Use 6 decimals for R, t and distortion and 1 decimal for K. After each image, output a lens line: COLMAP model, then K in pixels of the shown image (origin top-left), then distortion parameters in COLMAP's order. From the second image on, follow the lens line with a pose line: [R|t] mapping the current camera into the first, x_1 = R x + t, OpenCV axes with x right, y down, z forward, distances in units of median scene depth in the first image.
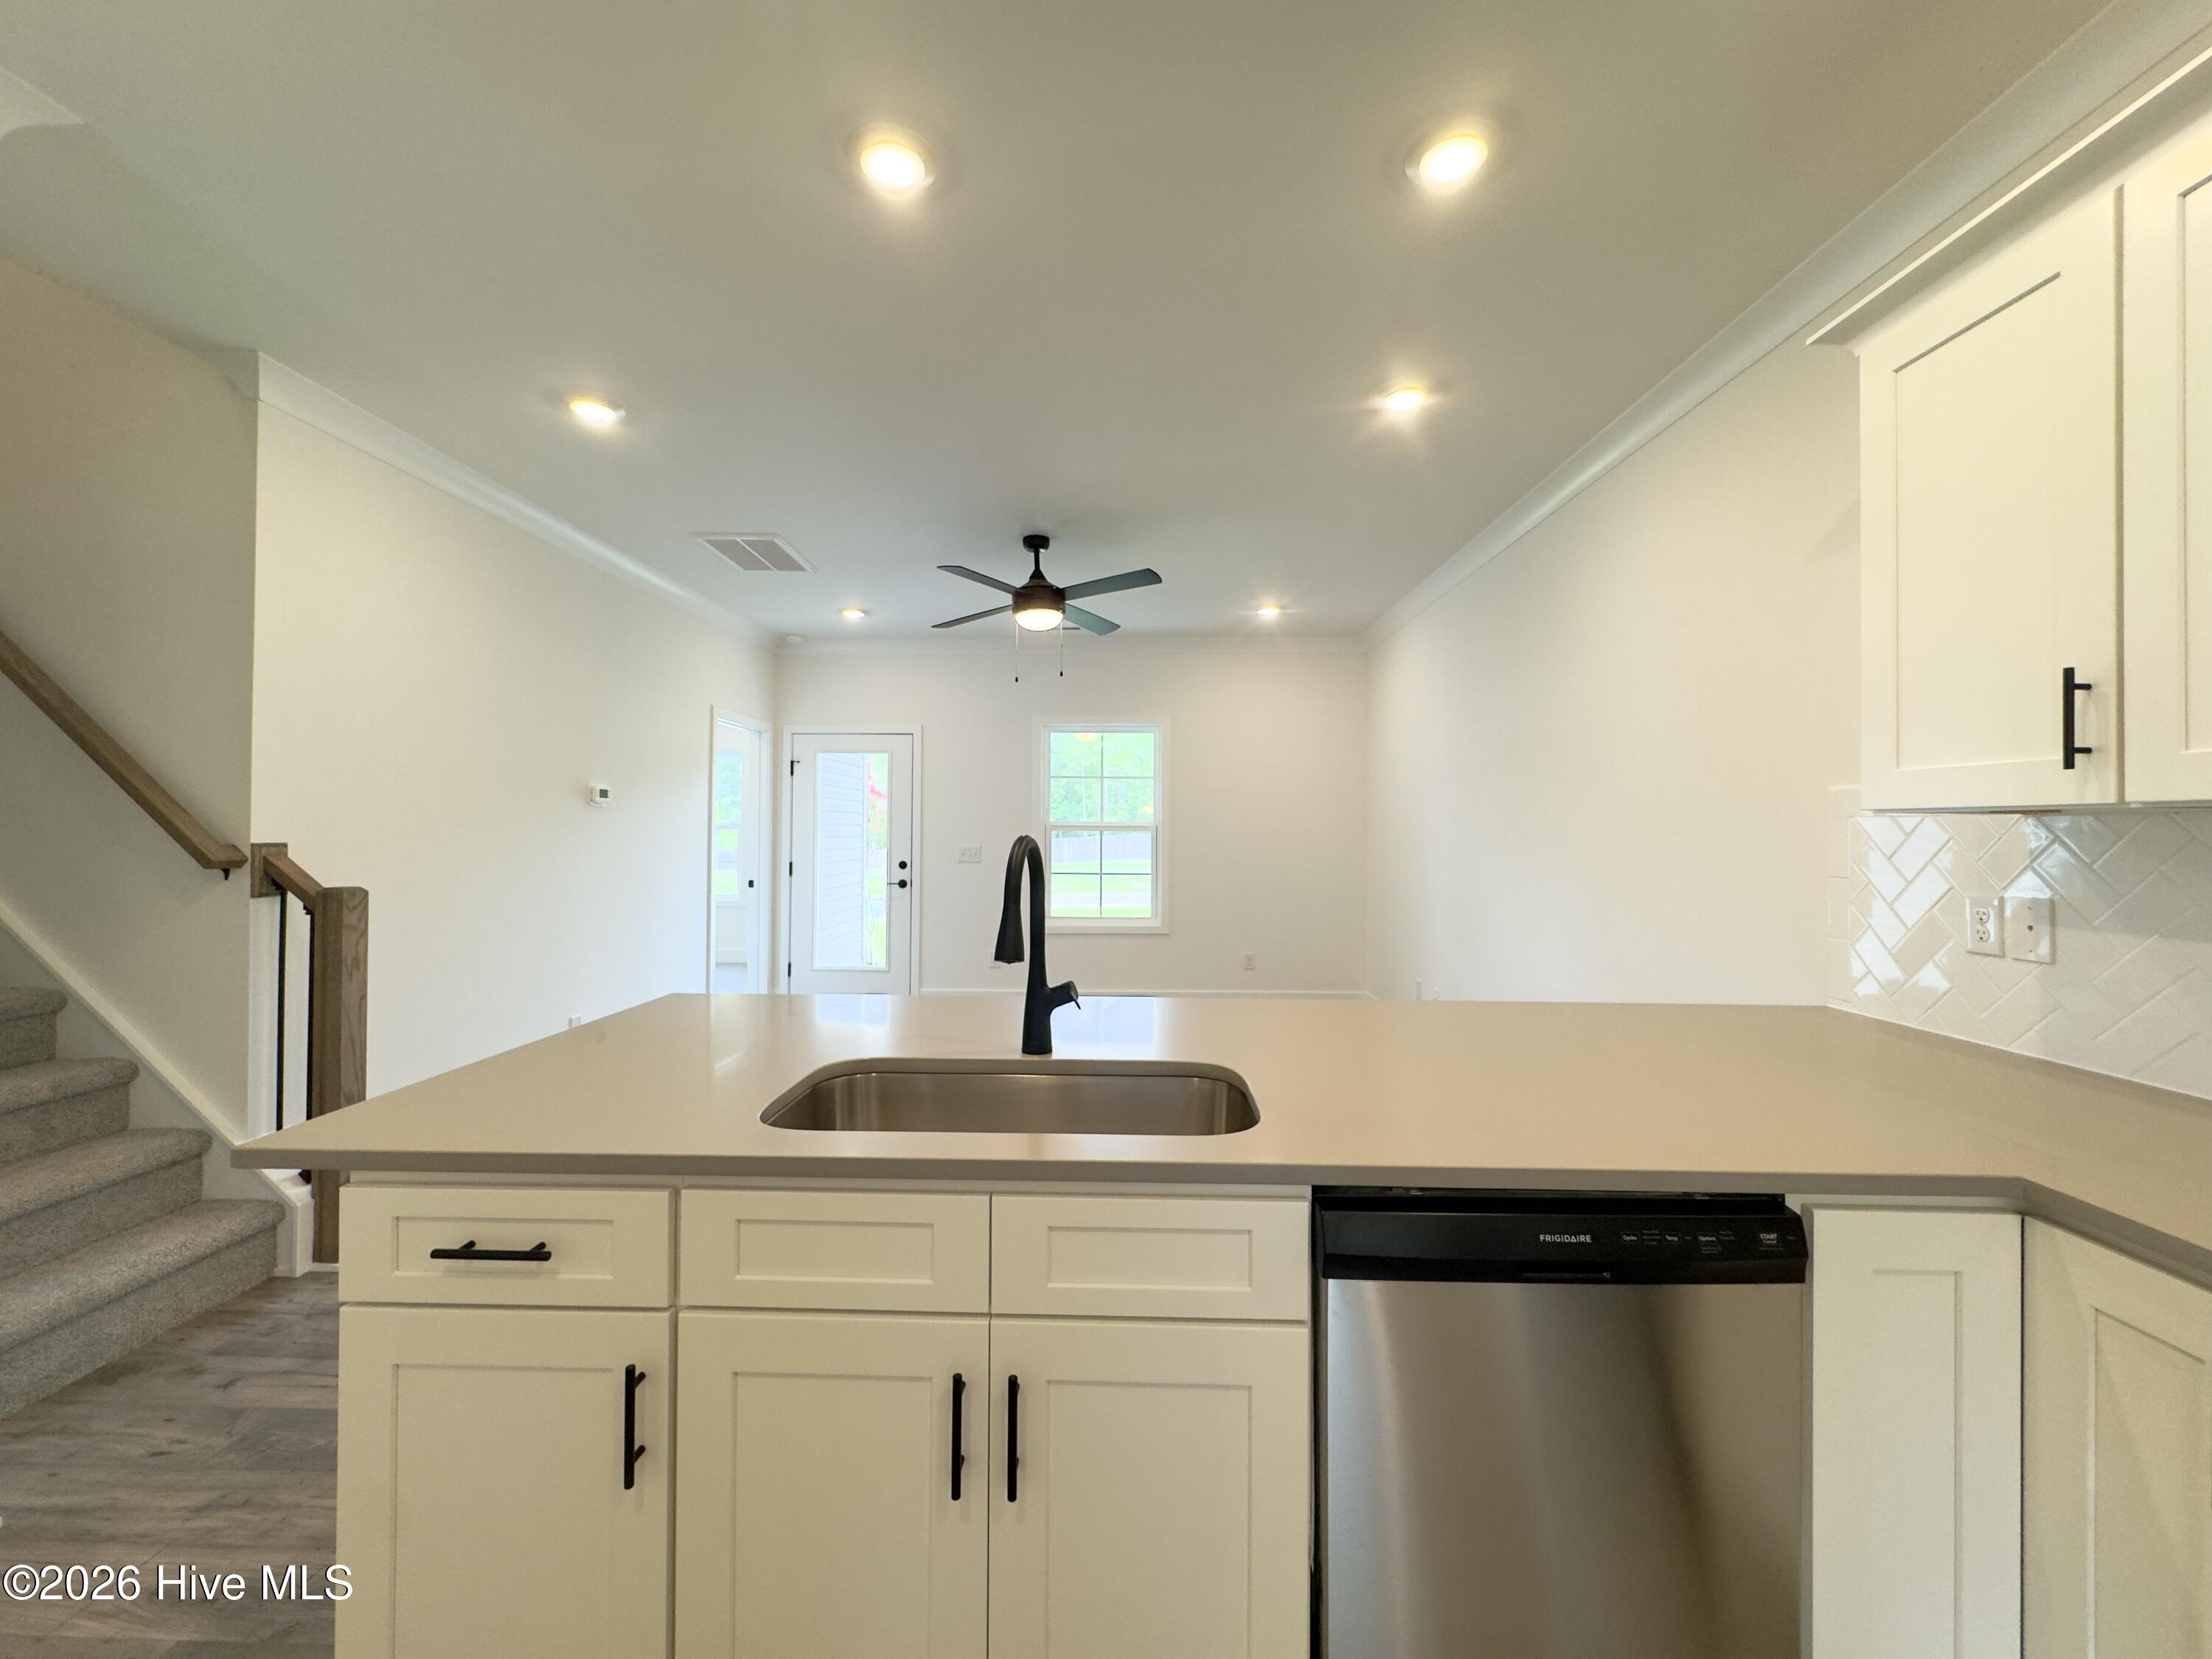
lens RADIAL K [[883.4, 0, 1104.1], [0, 883.4, 826.5], [0, 0, 1]] dist [-0.003183, 0.001604]
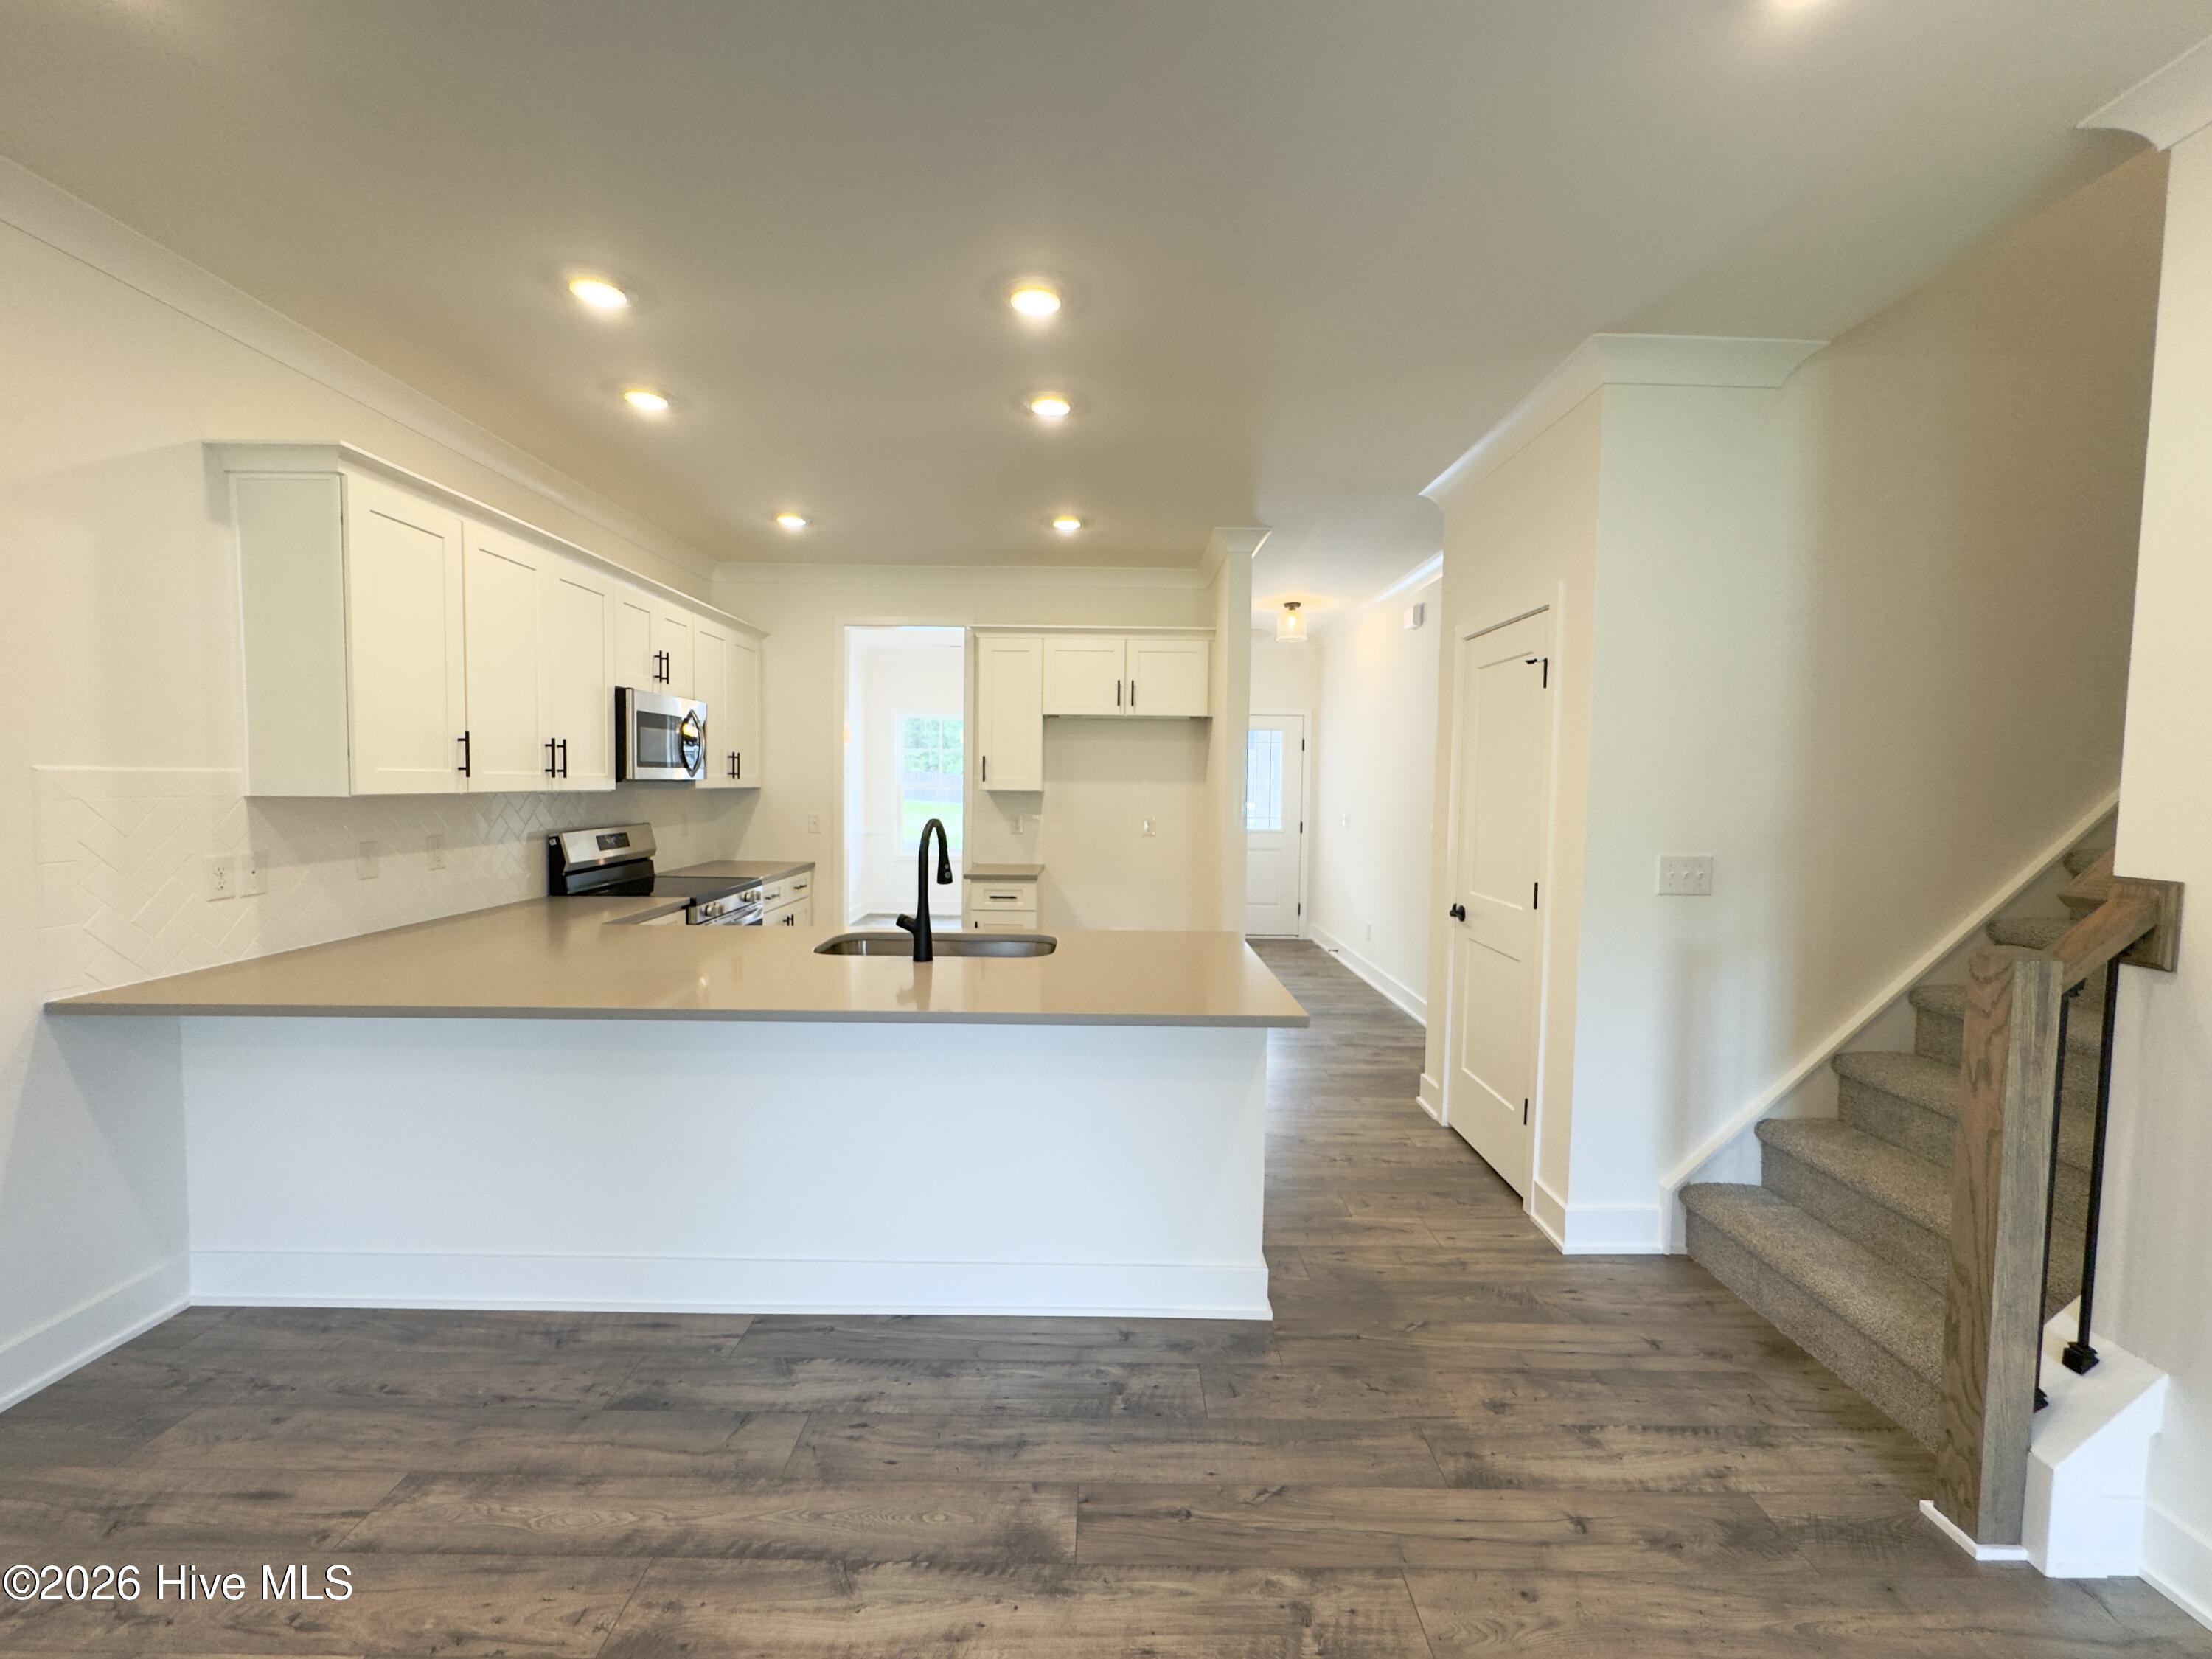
lens RADIAL K [[883.4, 0, 1106.8], [0, 883.4, 822.1], [0, 0, 1]] dist [-0.003183, 0.001604]
pose [[-0.999313, -0.013897, -0.034353, -0.213705], [-0.015356, 0.998974, 0.042595, -0.035087], [0.033726, 0.043093, -0.998502, 1.587326]]
